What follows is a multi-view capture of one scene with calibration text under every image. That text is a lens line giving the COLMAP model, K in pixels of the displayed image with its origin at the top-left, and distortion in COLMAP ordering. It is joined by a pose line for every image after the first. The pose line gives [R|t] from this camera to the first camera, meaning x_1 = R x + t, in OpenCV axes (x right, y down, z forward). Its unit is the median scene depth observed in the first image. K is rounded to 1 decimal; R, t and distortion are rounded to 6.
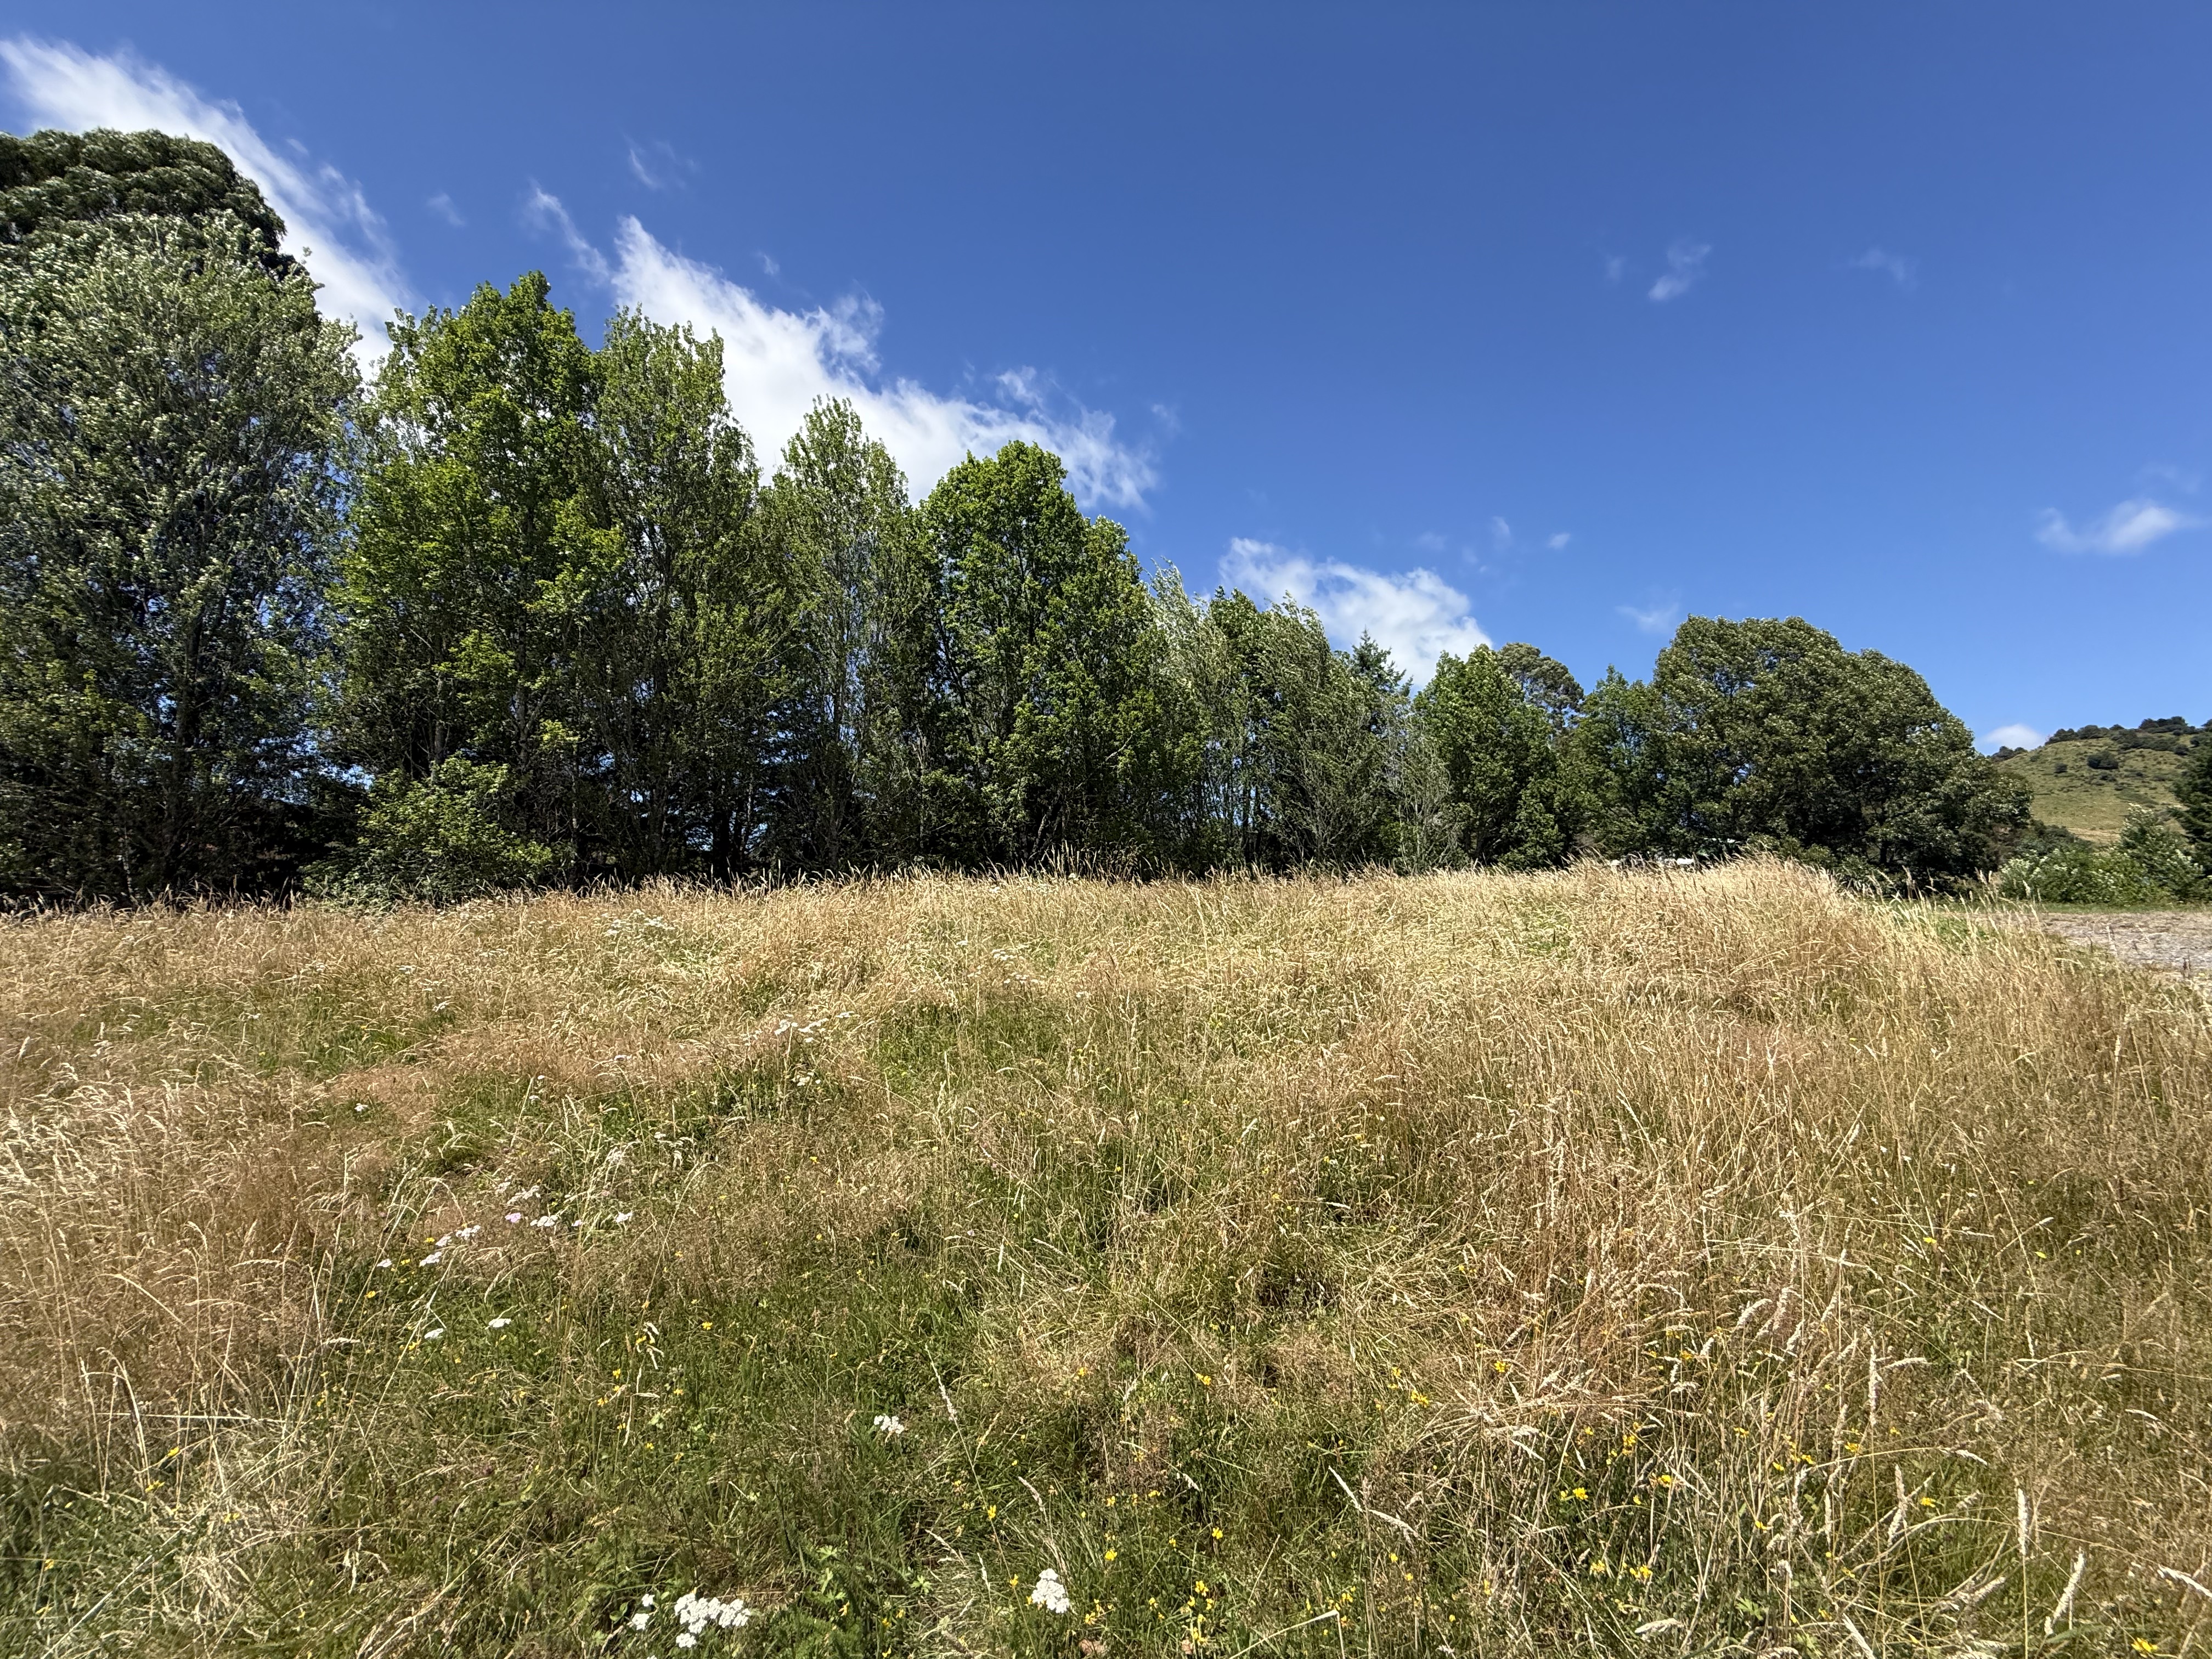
lens RADIAL K [[894.1, 0, 1101.5], [0, 894.1, 827.9], [0, 0, 1]] dist [0.022556, 0.000248]
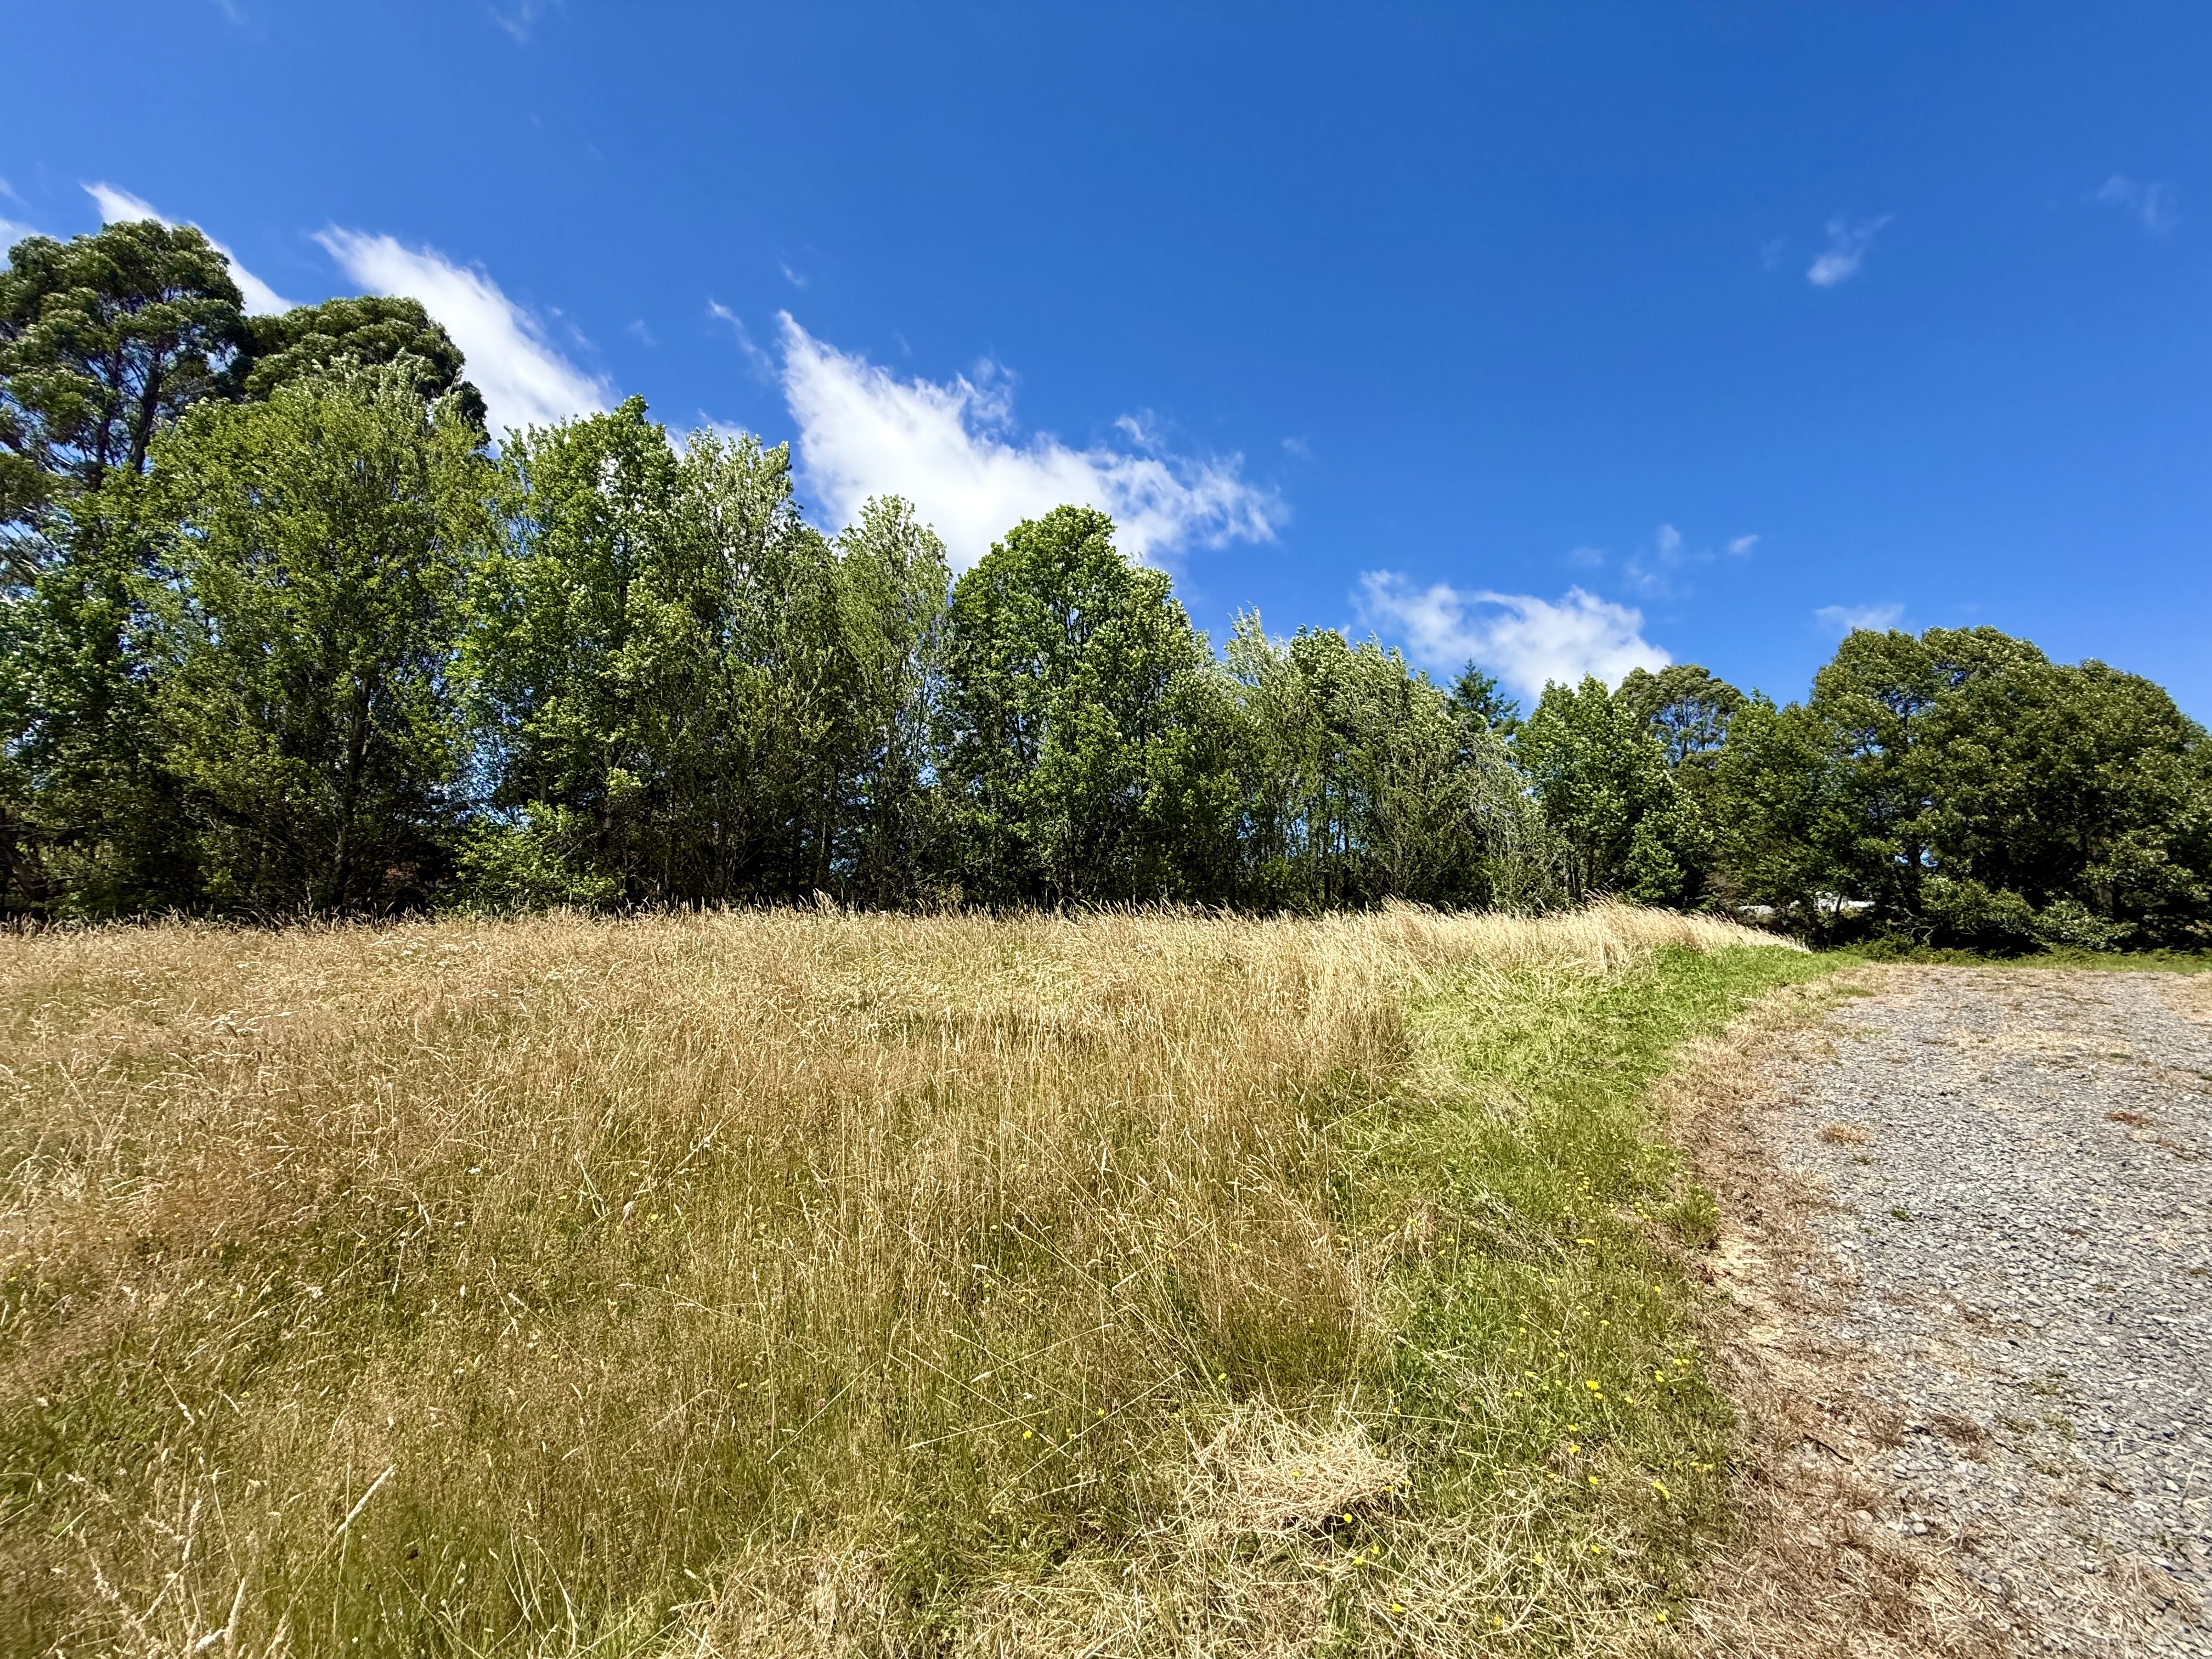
lens RADIAL K [[894.1, 0, 1127.7], [0, 894.1, 835.9], [0, 0, 1]] dist [0.022556, 0.000248]
pose [[0.983015, 0.001321, -0.183522, 0.119604], [-0.006179, 0.999645, -0.025906, -0.003848], [0.183422, 0.026600, 0.982674, -0.004912]]
